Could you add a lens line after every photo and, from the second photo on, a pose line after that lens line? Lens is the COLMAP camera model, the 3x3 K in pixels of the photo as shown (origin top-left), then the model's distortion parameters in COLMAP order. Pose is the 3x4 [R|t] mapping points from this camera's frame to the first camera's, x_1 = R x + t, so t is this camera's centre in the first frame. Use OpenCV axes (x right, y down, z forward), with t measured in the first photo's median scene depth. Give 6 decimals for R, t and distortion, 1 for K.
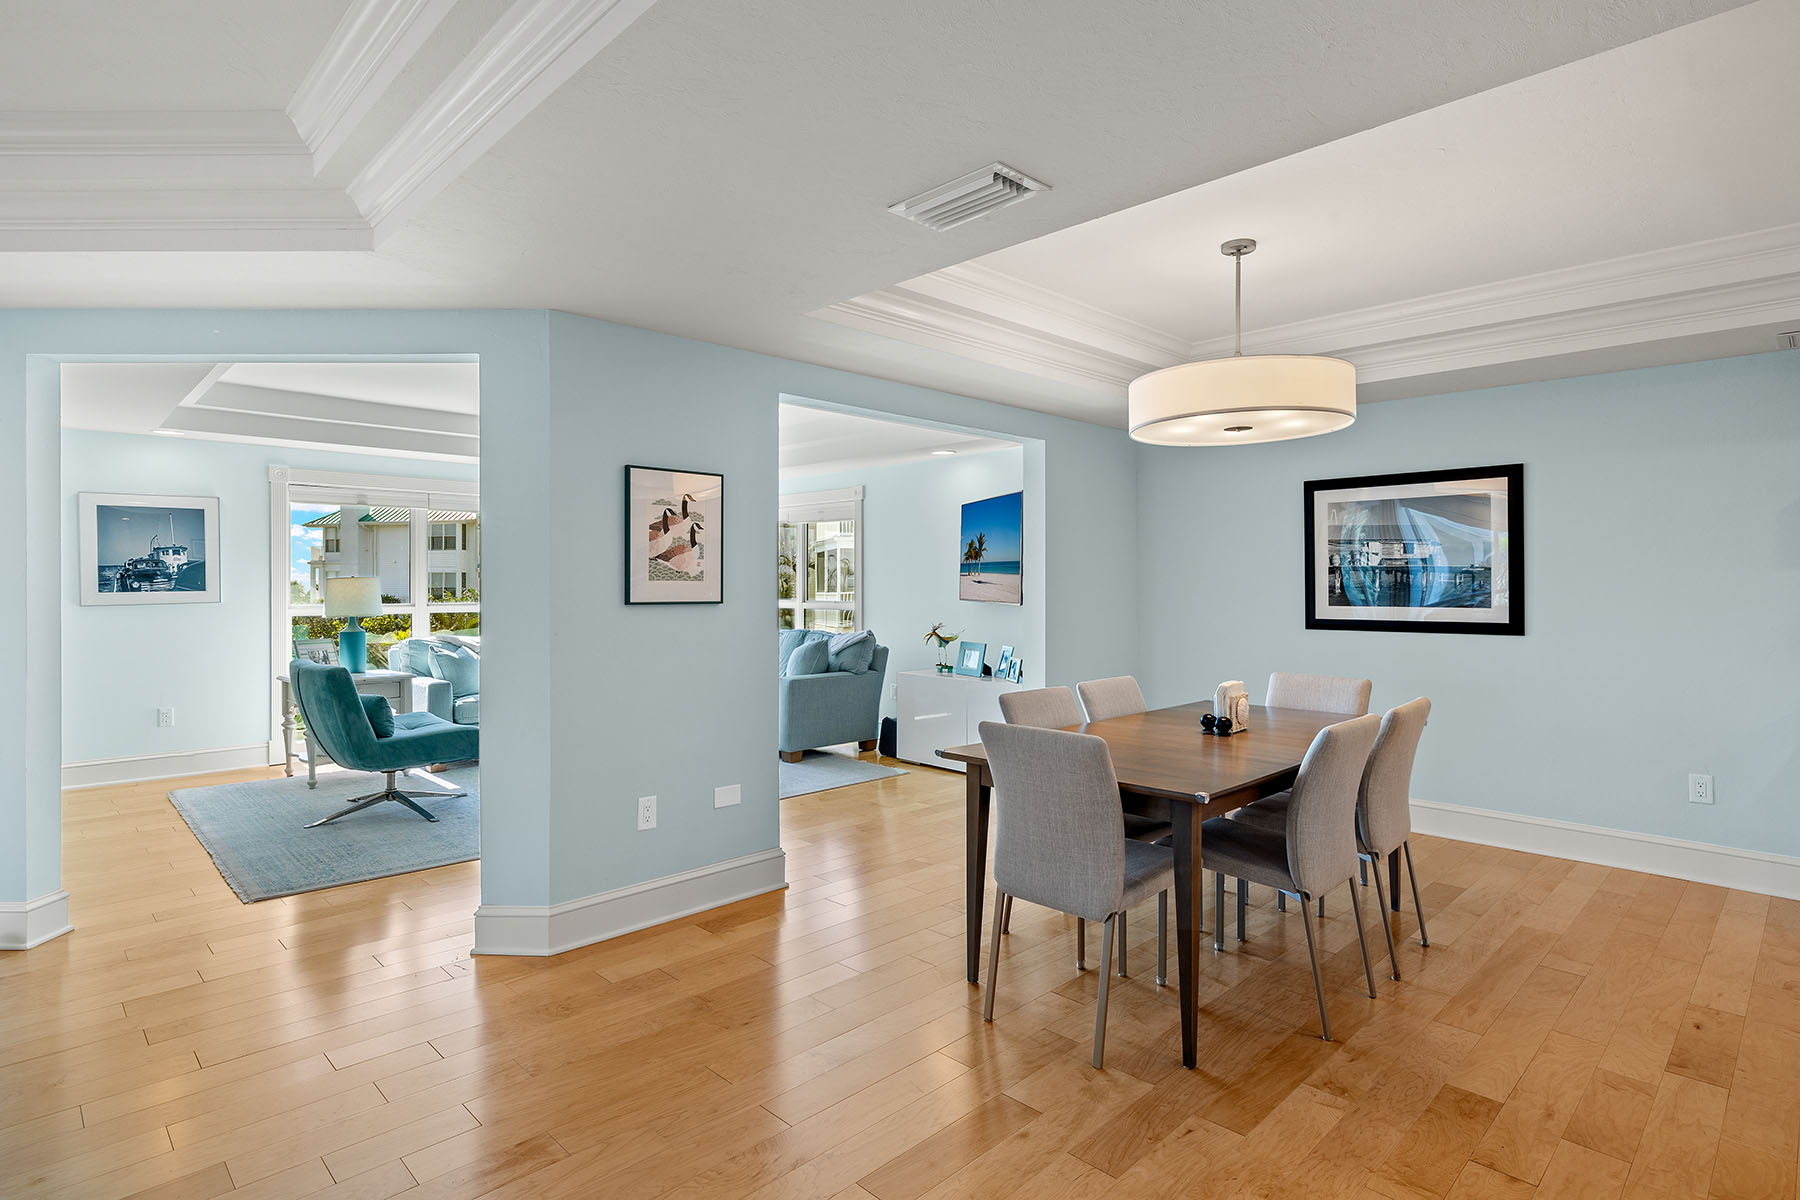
lens RADIAL K [[909.2, 0, 890.6], [0, 909.2, 591.9], [0, 0, 1]] dist [0.001926, 0.000383]
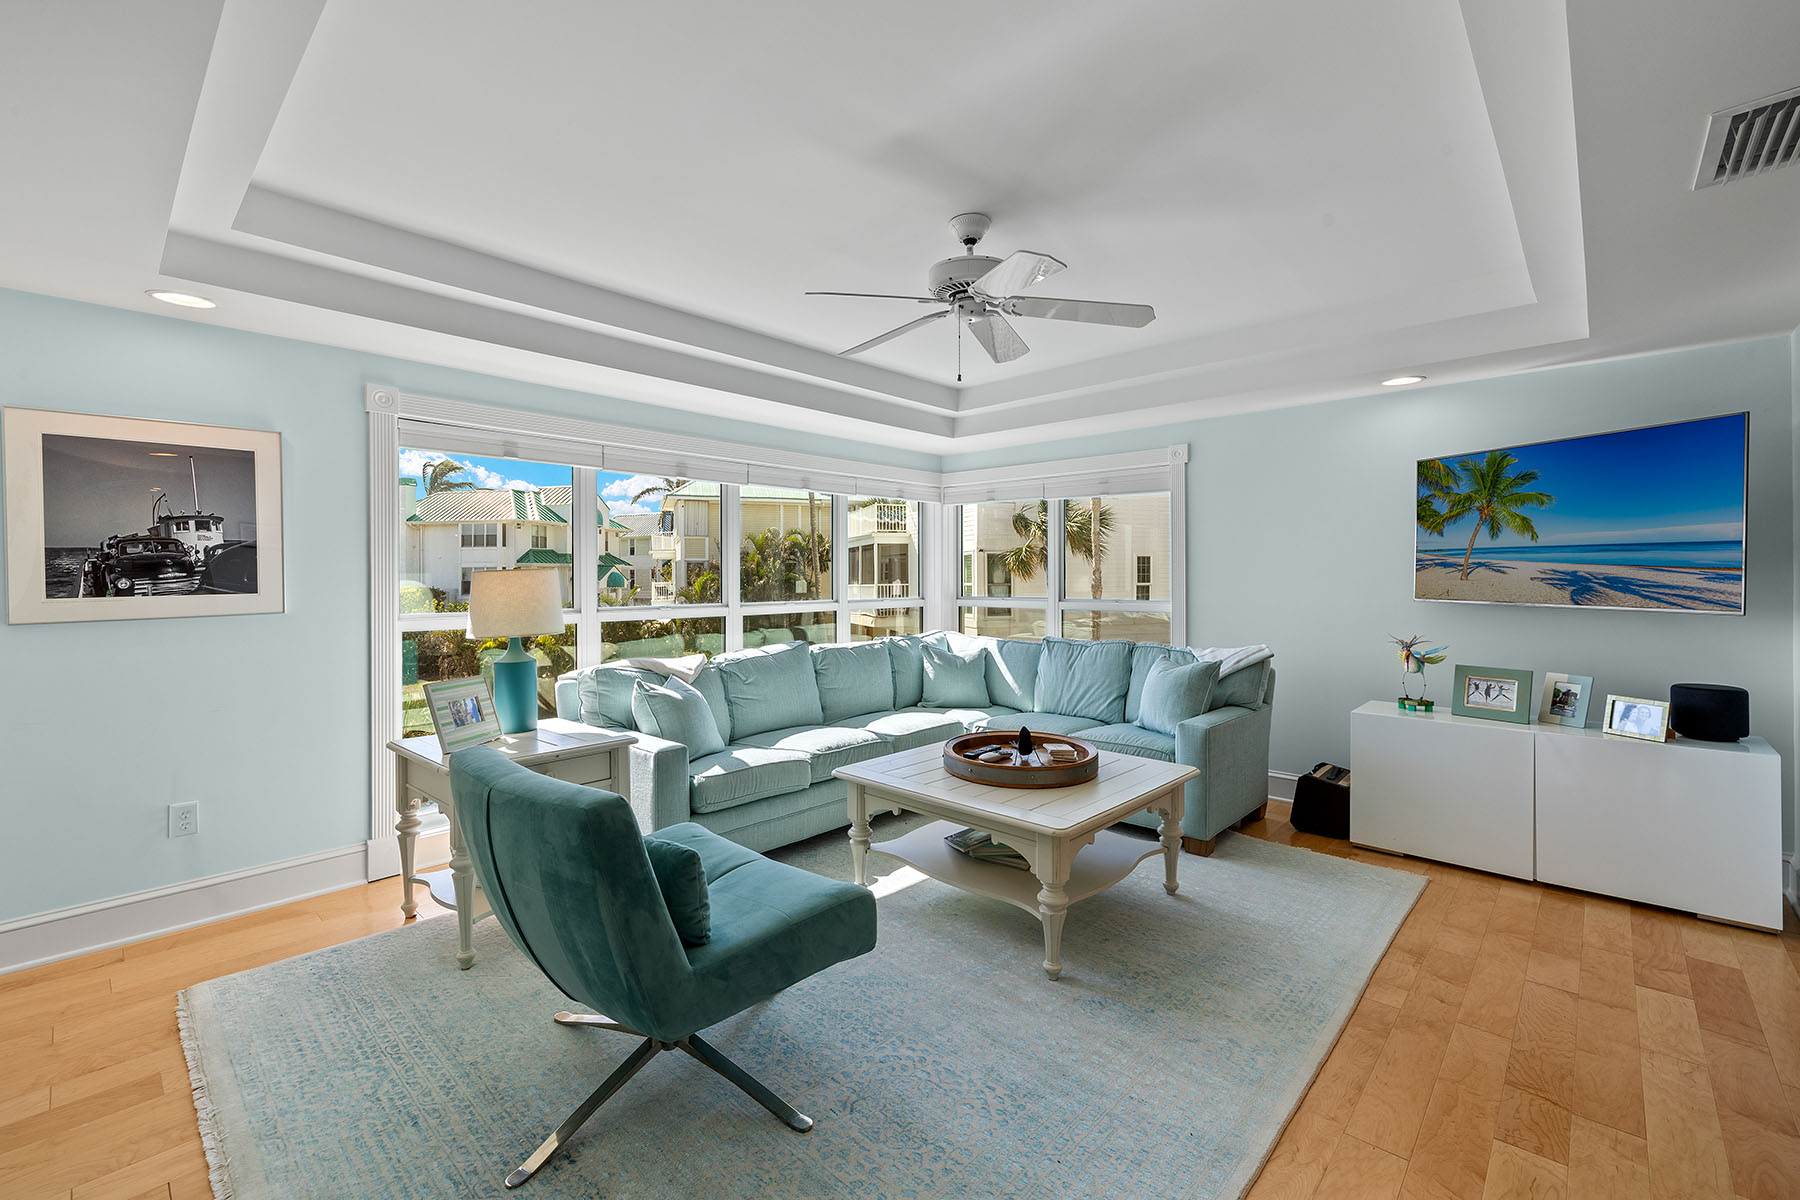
lens RADIAL K [[762.1, 0, 896.4], [0, 762.1, 582.3], [0, 0, 1]] dist [0.001356, 0.000529]
pose [[0.998833, -0.003958, 0.048132, -0.380626], [0.003990, 0.999992, -0.000568, -0.006384], [-0.048129, 0.000760, 0.998841, 0.510127]]
